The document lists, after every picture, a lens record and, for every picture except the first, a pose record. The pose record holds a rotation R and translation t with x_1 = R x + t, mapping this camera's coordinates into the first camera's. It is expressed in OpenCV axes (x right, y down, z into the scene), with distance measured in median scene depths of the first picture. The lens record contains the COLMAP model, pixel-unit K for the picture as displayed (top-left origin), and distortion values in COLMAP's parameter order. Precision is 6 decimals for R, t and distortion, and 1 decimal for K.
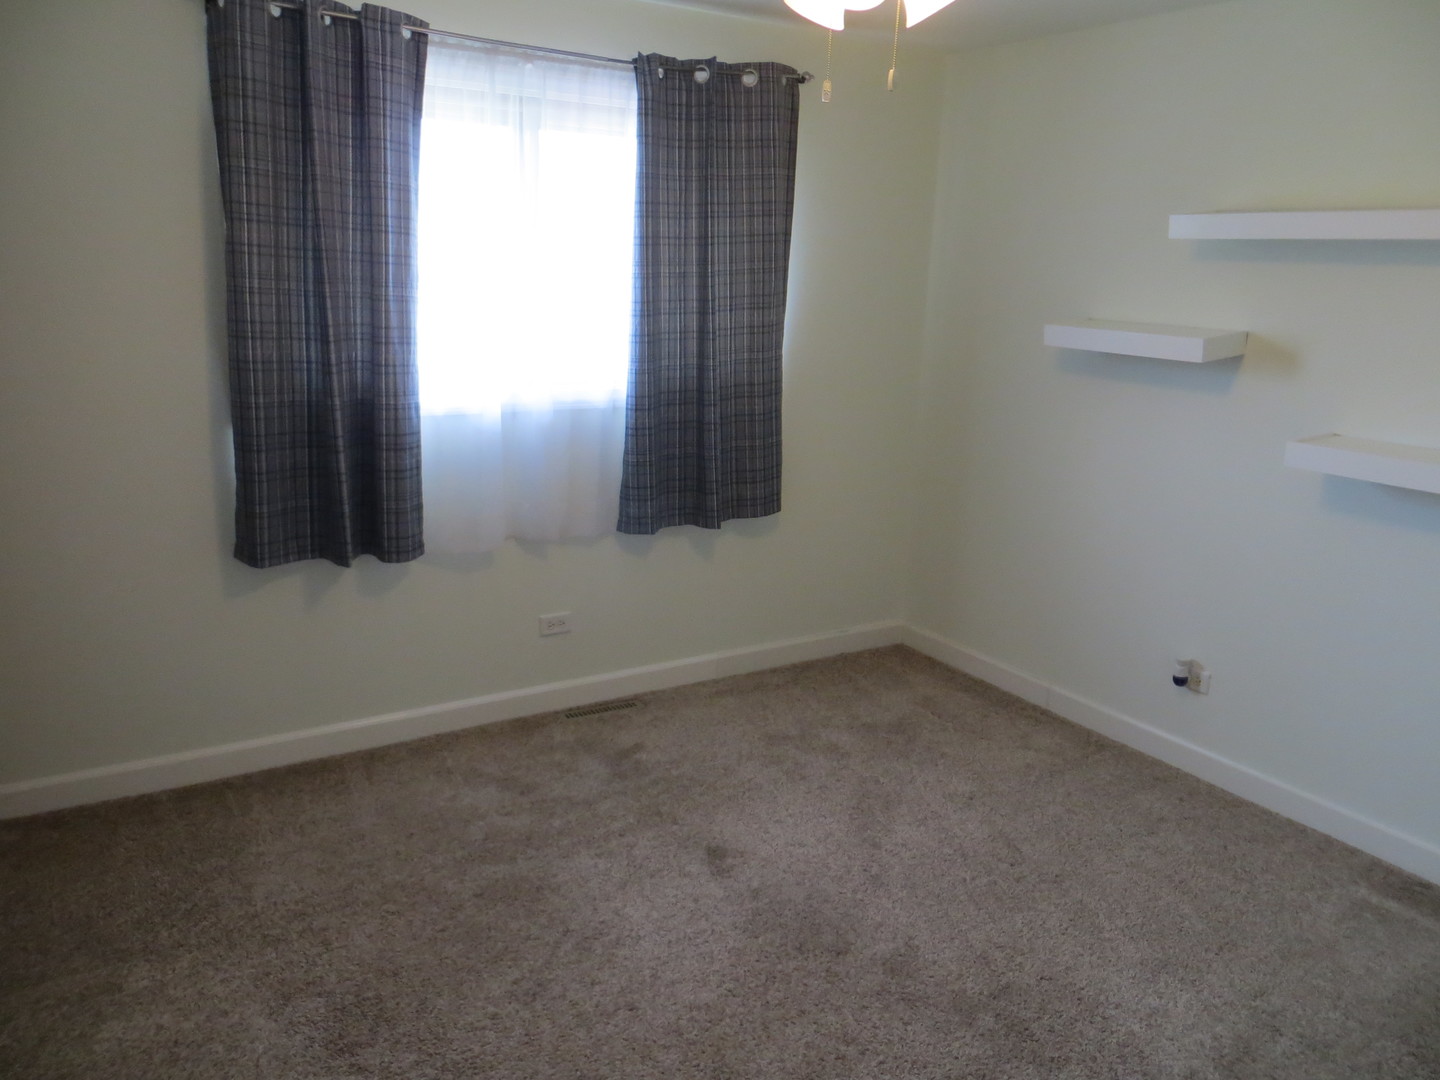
lens RADIAL K [[1115.5, 0, 713.9], [0, 1115.5, 547.7], [0, 0, 1]] dist [-0.024840, 0.004186]
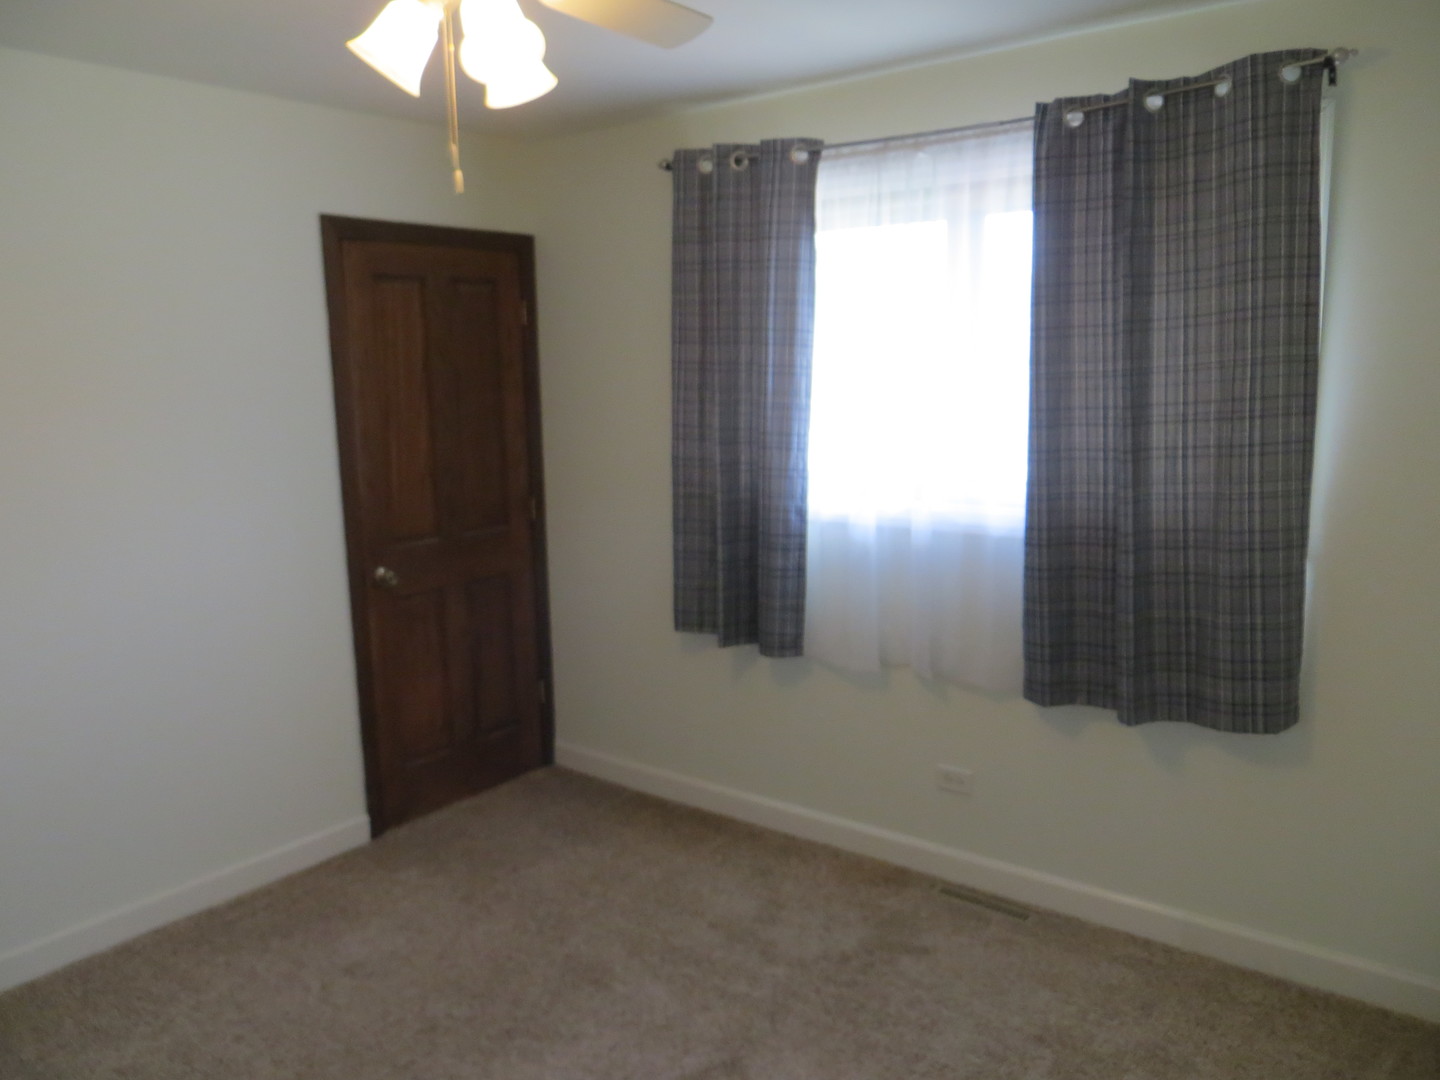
lens RADIAL K [[1115.5, 0, 715.5], [0, 1115.5, 528.4], [0, 0, 1]] dist [-0.024840, 0.004186]
pose [[0.320842, 0.106433, -0.941134, 0.628072], [-0.195427, 0.979723, 0.044174, -0.131609], [0.926752, 0.169750, 0.335136, 0.551933]]
